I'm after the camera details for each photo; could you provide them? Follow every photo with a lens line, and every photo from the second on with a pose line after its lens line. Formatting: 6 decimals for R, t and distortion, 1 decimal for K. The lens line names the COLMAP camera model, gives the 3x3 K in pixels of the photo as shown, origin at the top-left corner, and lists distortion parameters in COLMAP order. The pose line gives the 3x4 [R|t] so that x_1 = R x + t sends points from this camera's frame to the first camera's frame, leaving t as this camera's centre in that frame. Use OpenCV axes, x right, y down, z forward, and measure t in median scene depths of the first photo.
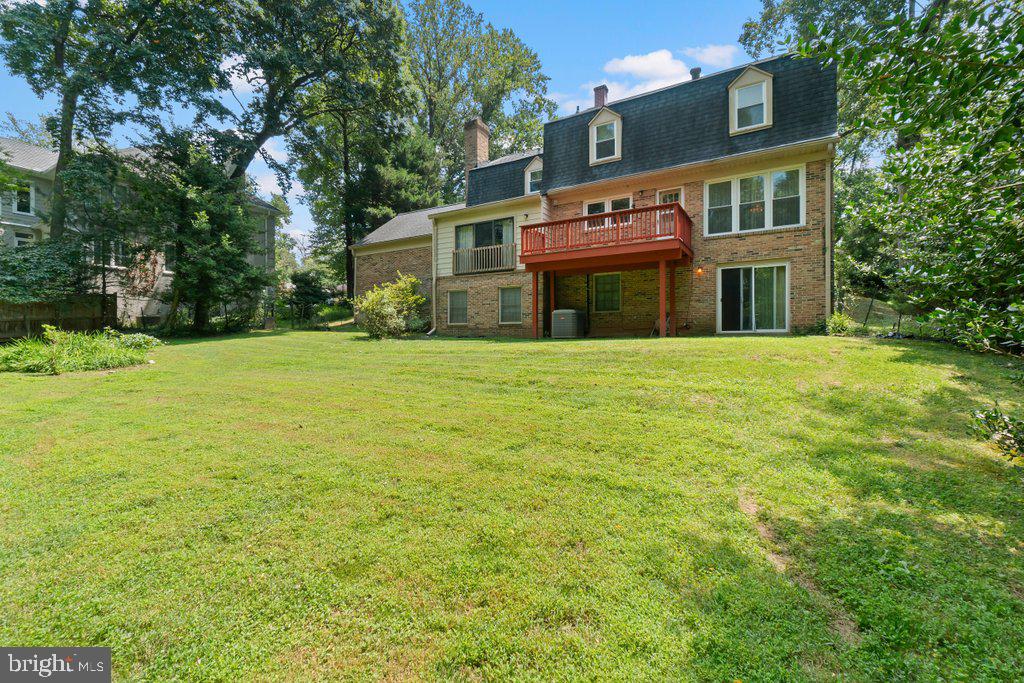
lens RADIAL K [[445.0, 0, 504.8], [0, 445.0, 339.1], [0, 0, 1]] dist [-0.003596, -0.000200]
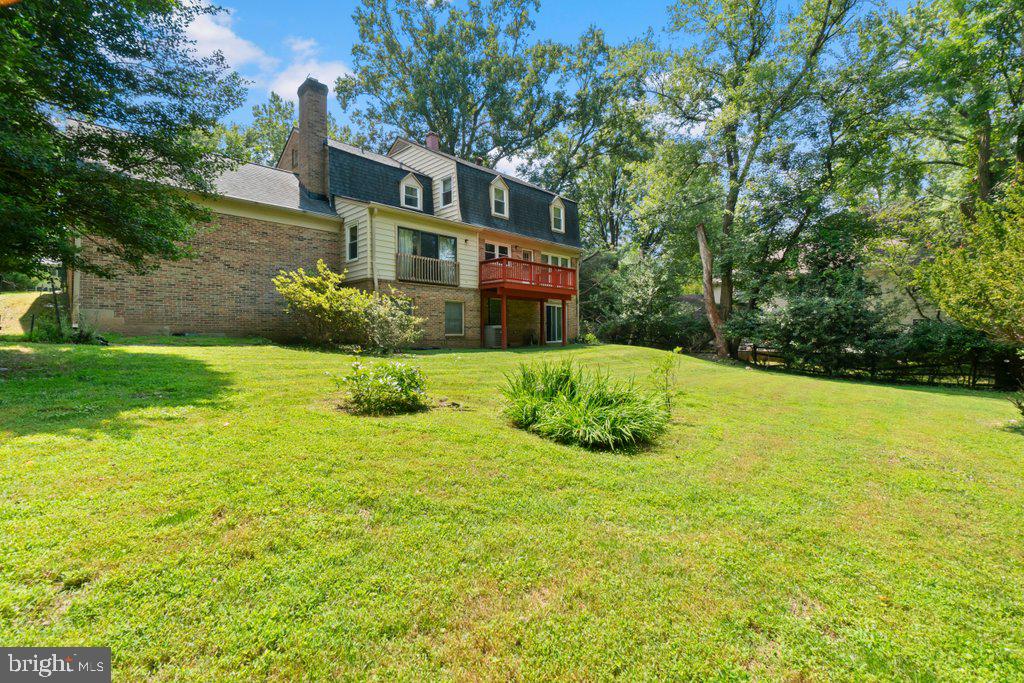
lens RADIAL K [[441.2, 0, 511.5], [0, 441.2, 330.0], [0, 0, 1]] dist [-0.002797, -0.000436]
pose [[0.228436, 0.025037, 0.973237, -1.029070], [0.023743, 0.999229, -0.031279, -0.013027], [-0.973269, 0.030253, 0.227665, 0.652665]]
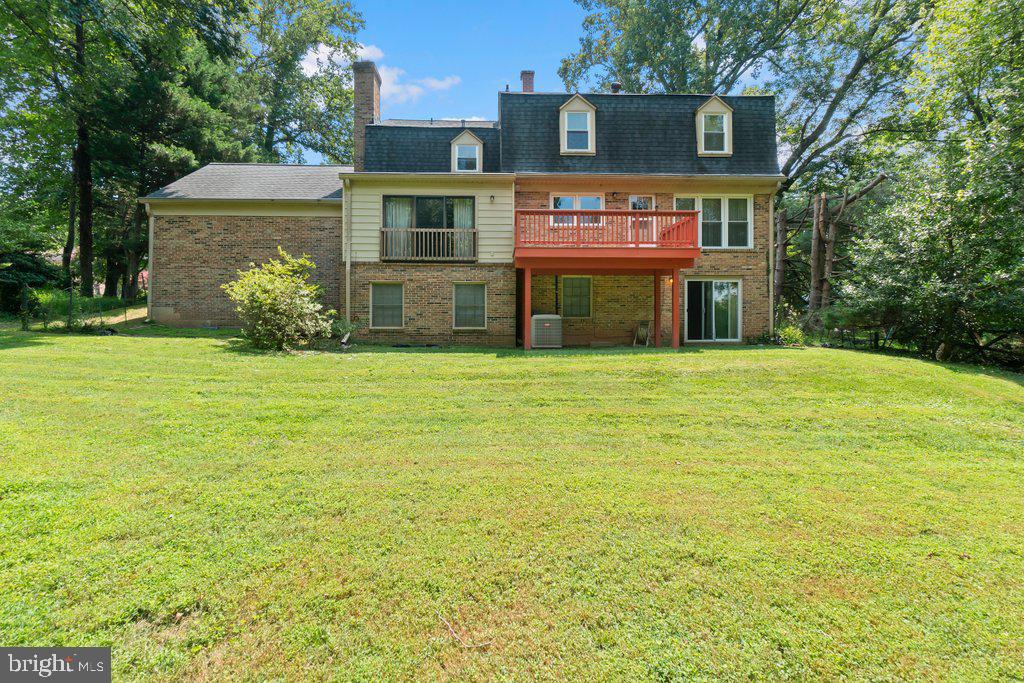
lens RADIAL K [[477.8, 0, 512.0], [0, 477.8, 341.5], [0, 0, 1]] dist [-0.011391, -0.000551]
pose [[0.840338, 0.006710, 0.542022, -0.403570], [0.000760, 0.999908, -0.013556, -0.000877], [-0.542063, 0.011803, 0.840255, 0.249031]]
